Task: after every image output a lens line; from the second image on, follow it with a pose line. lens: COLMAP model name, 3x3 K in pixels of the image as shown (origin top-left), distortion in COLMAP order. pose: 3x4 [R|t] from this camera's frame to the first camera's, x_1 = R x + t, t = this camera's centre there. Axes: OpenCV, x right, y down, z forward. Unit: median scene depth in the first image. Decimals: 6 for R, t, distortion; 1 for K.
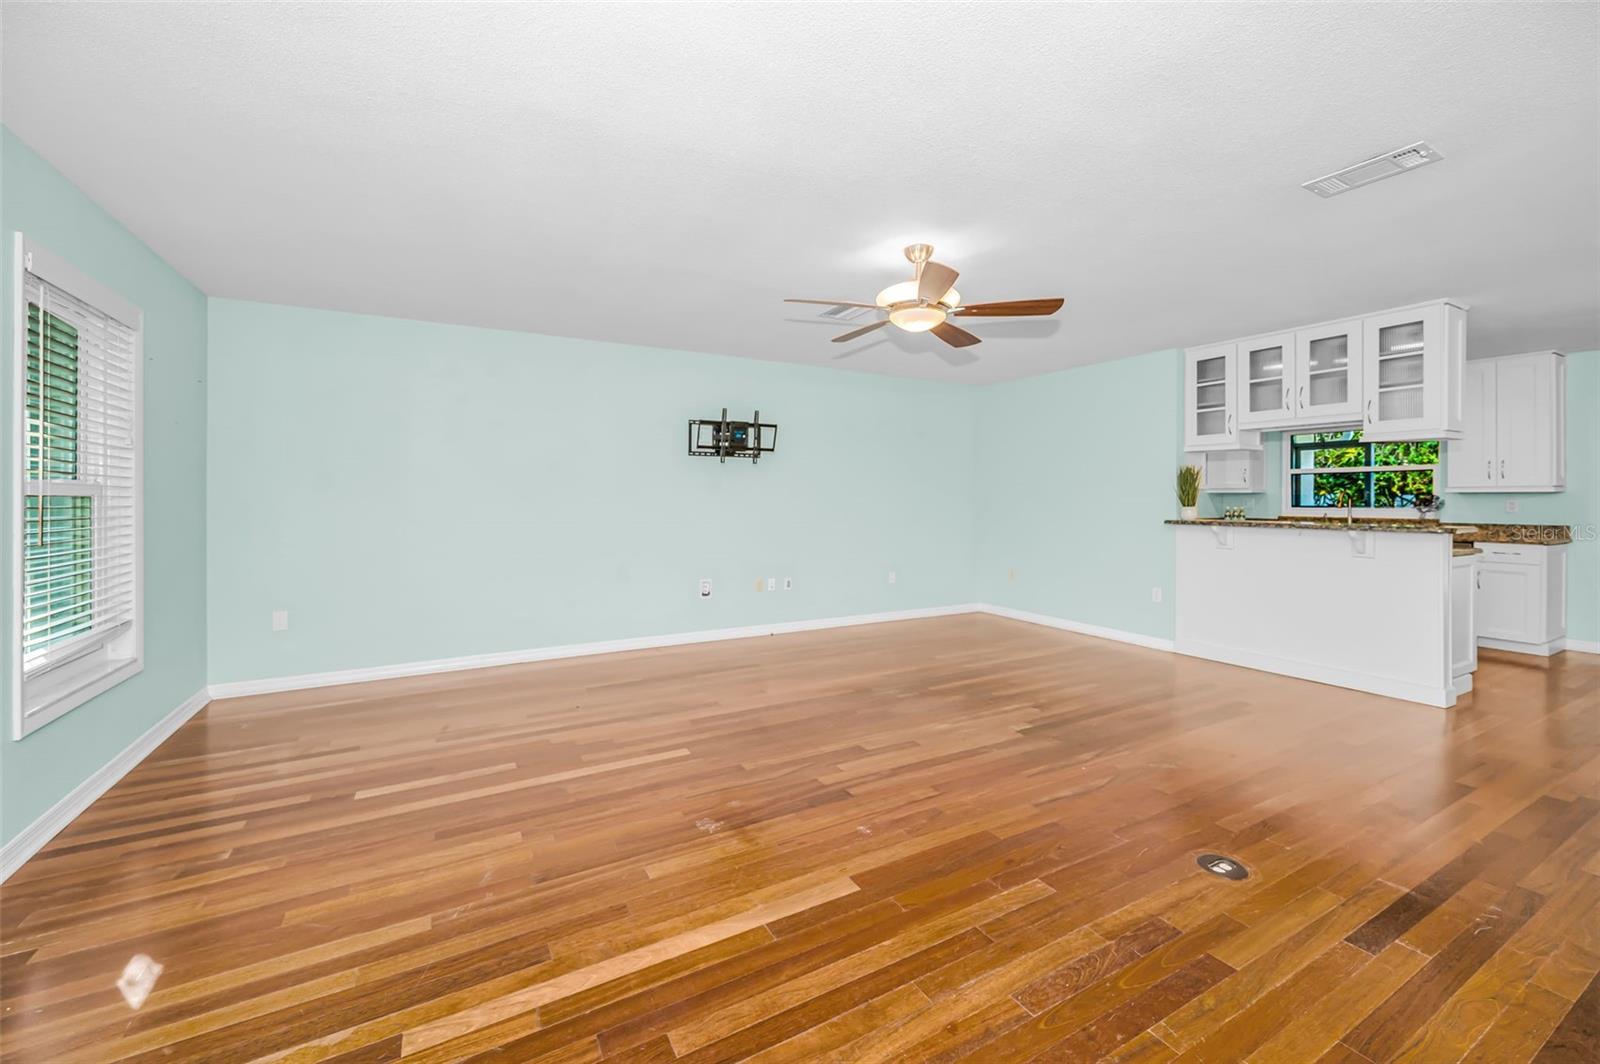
lens RADIAL K [[655.0, 0, 795.7], [0, 655.0, 499.0], [0, 0, 1]] dist [0.004778, -0.000010]
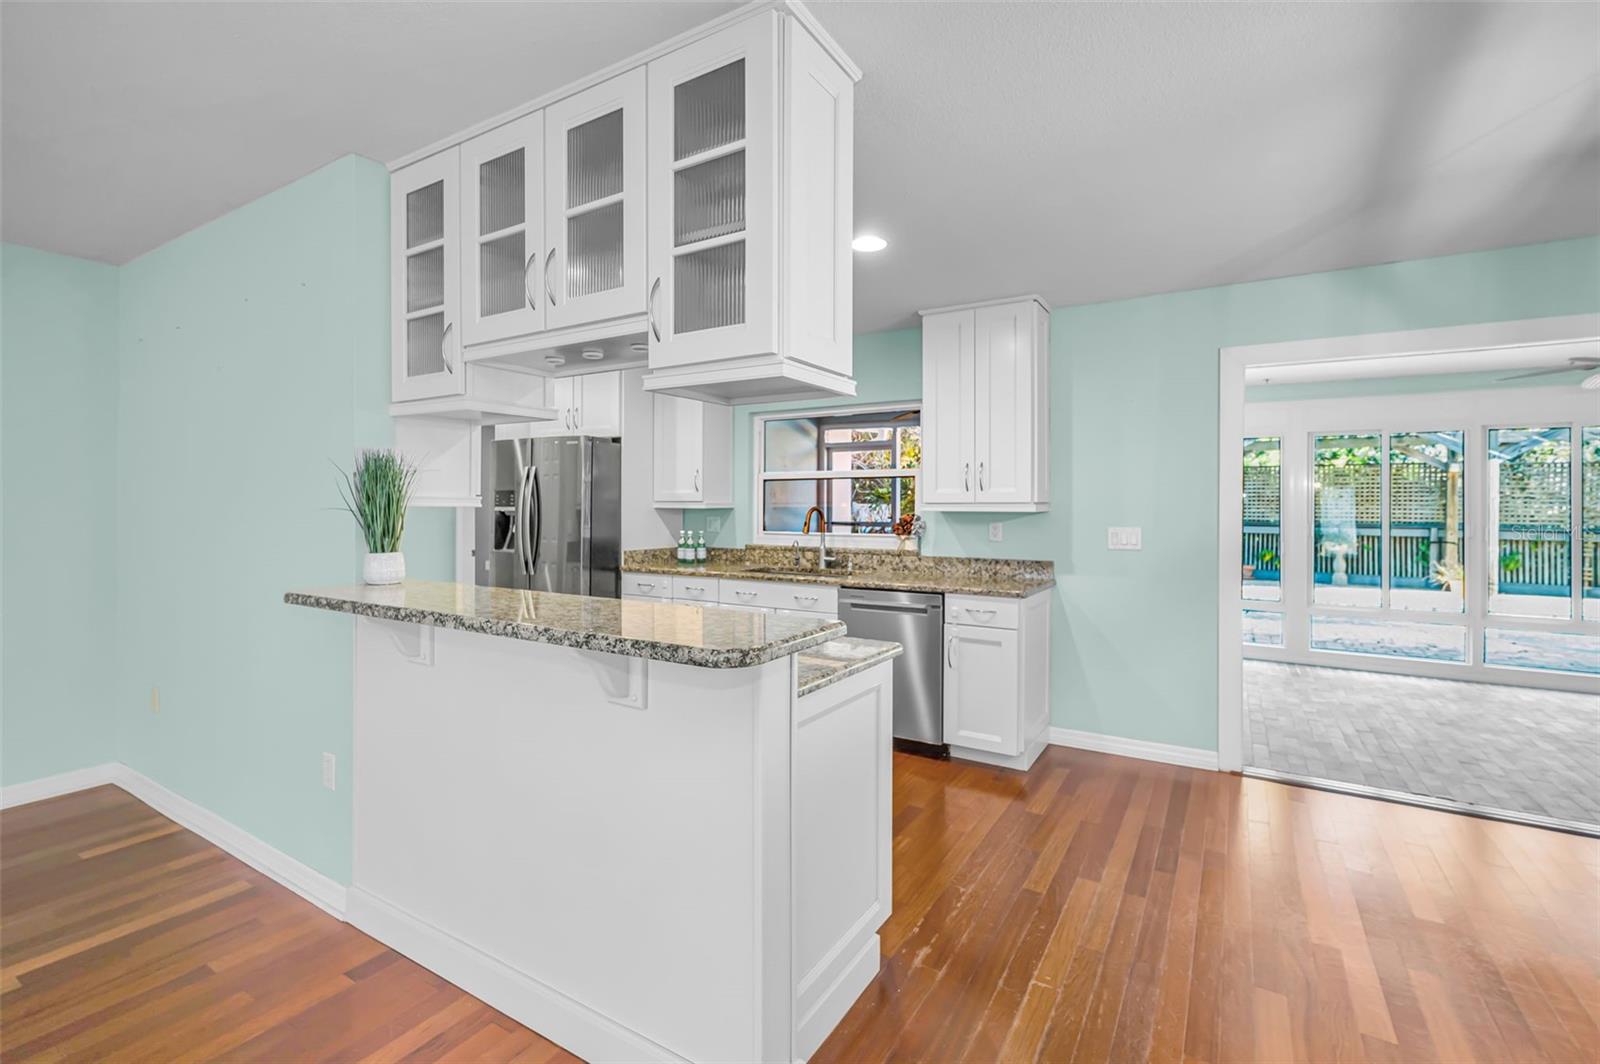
lens RADIAL K [[705.3, 0, 835.7], [0, 705.3, 501.1], [0, 0, 1]] dist [-0.004248, 0.000232]
pose [[0.860689, 0.002945, 0.509123, 0.548747], [-0.003910, 0.999992, 0.000825, -0.018787], [-0.509116, -0.002701, 0.860693, 0.439193]]
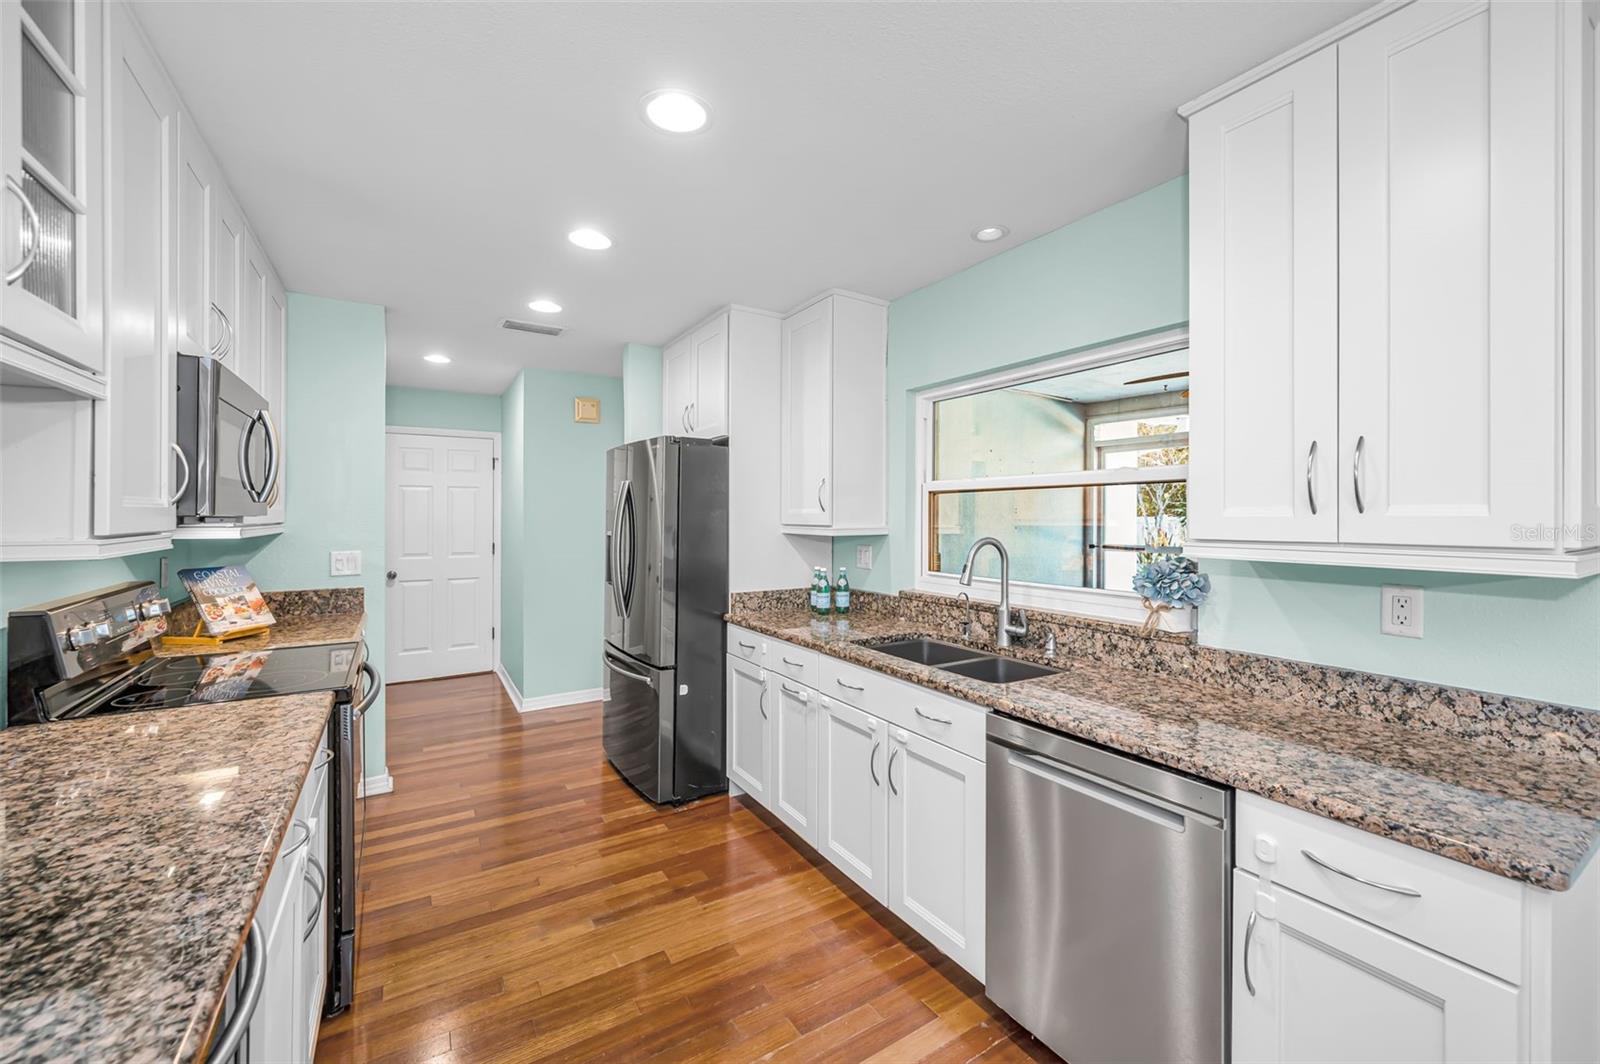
lens RADIAL K [[655.0, 0, 814.0], [0, 655.0, 513.1], [0, 0, 1]] dist [0.004778, -0.000010]
pose [[0.998763, -0.001239, 0.049707, 0.781436], [0.001037, 0.999991, 0.004092, -0.028485], [-0.049711, -0.004035, 0.998755, 0.696948]]
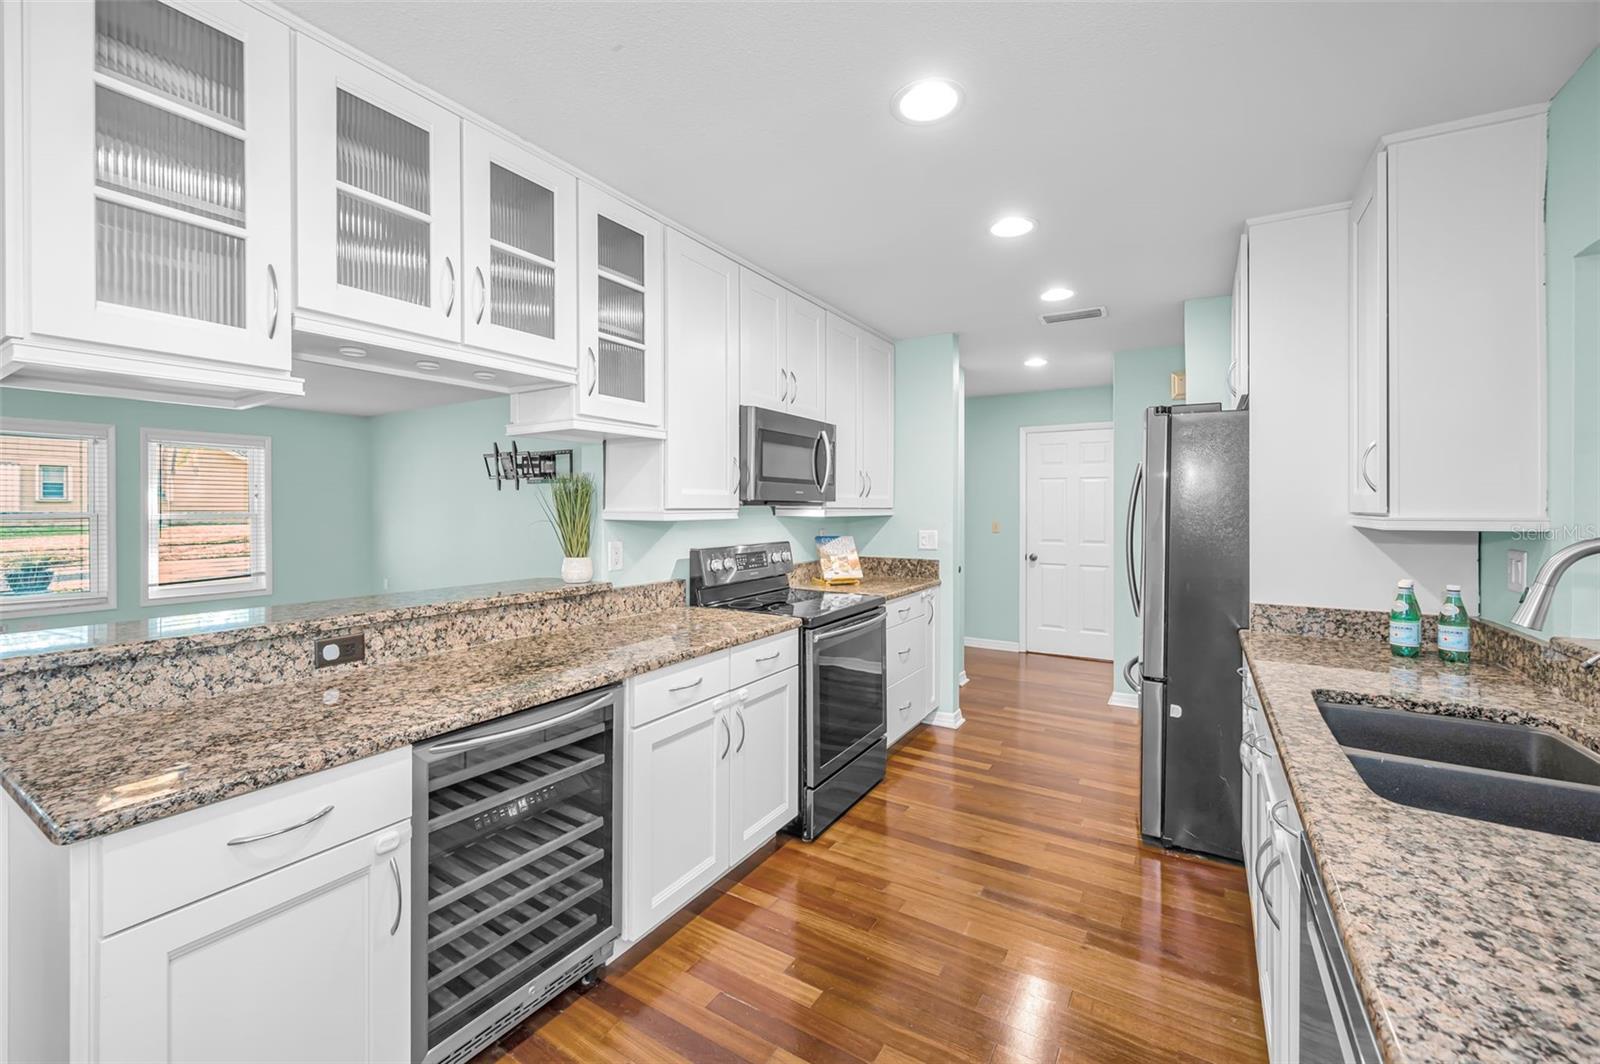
lens RADIAL K [[655.0, 0, 785.1], [0, 655.0, 502.9], [0, 0, 1]] dist [0.004778, -0.000010]
pose [[0.471132, -0.007076, -0.882034, 0.957440], [0.004994, 0.999973, -0.005355, -0.022015], [0.882049, -0.001882, 0.471155, 0.789287]]
